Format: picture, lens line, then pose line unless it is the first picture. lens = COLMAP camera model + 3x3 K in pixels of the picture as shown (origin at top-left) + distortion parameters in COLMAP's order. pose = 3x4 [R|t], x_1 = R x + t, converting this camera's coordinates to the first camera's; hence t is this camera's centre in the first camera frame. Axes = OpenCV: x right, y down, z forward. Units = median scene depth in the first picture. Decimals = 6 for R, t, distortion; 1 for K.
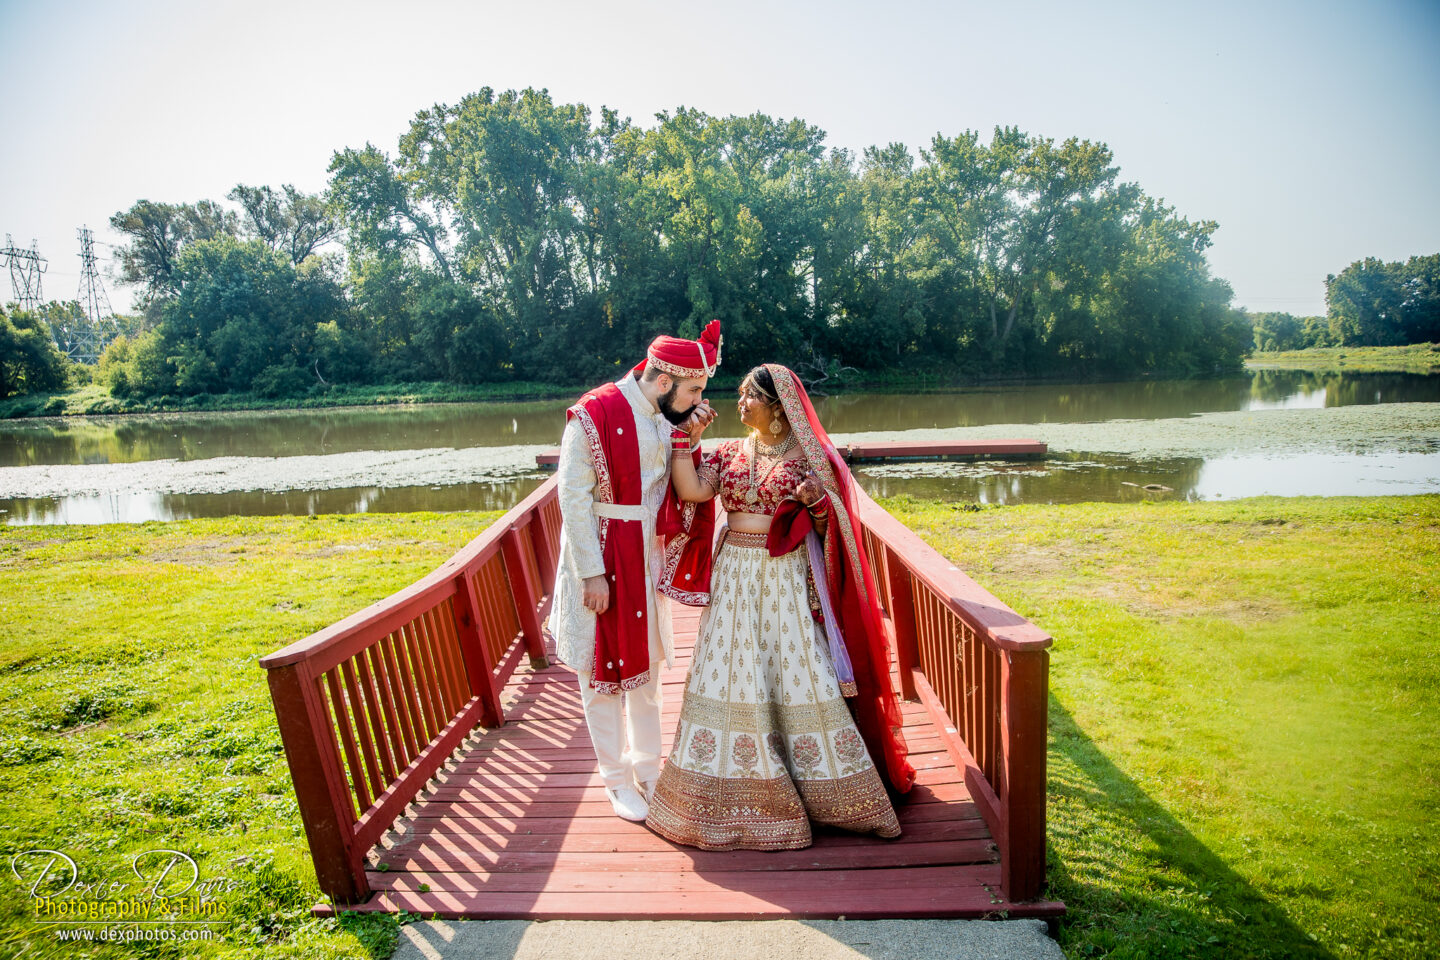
lens RADIAL K [[941.5, 0, 720.0], [0, 941.5, 480.0], [0, 0, 1]] dist [-0.103929, 0.091434]
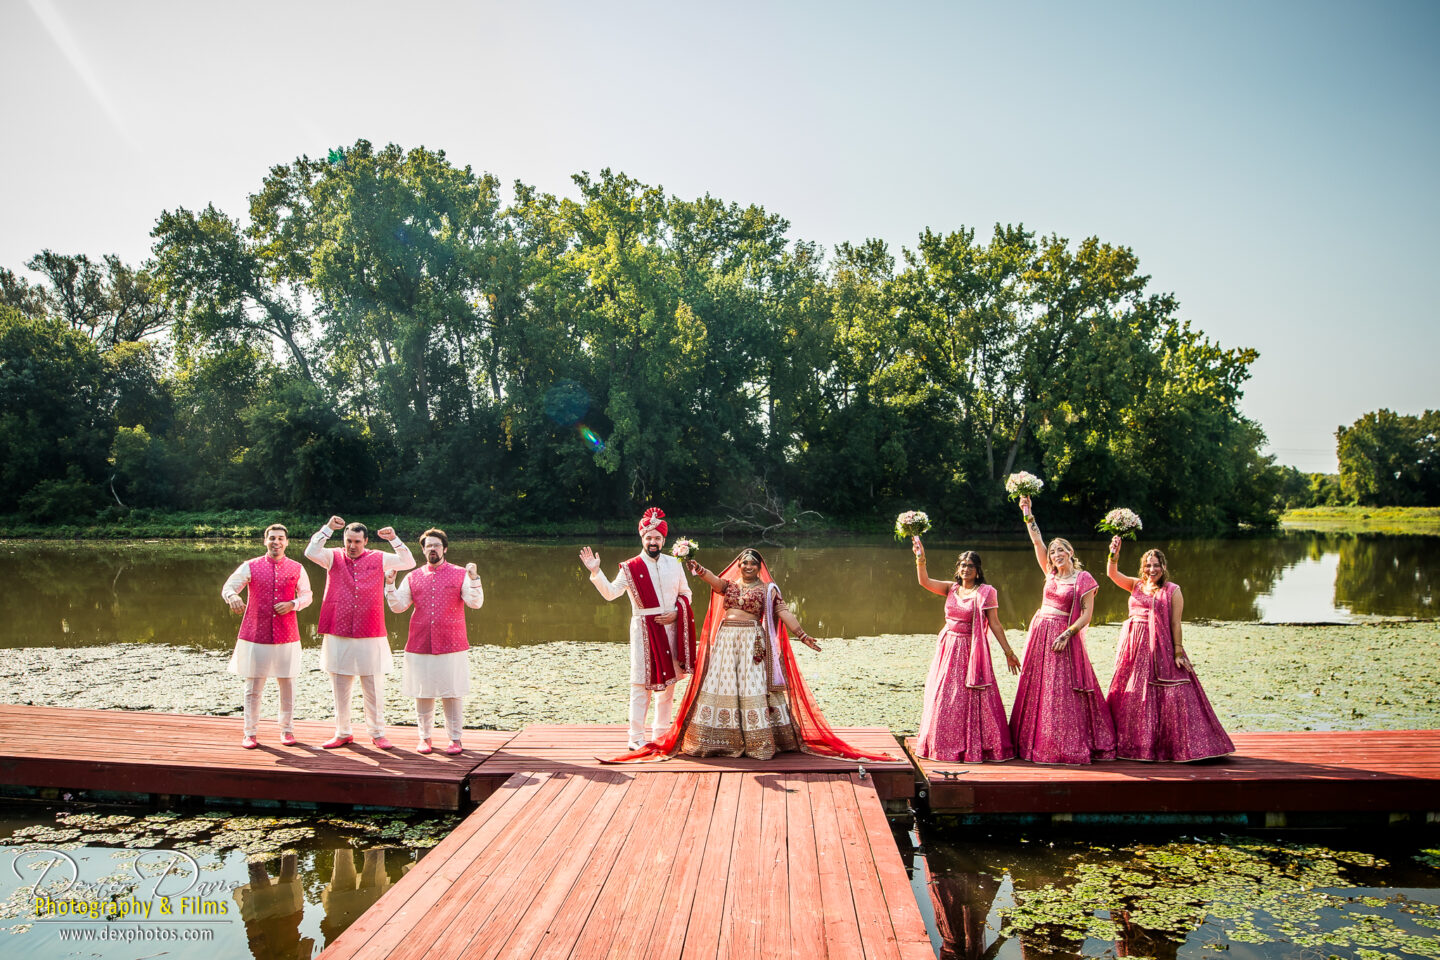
lens RADIAL K [[881.5, 0, 715.6], [0, 881.5, 531.6], [0, 0, 1]] dist [-0.023624, 0.000959]
pose [[0.998384, 0.033139, 0.046155, 0.022879], [-0.028477, 0.994754, -0.098250, -0.027115], [-0.049169, 0.096777, 0.994091, 0.262777]]
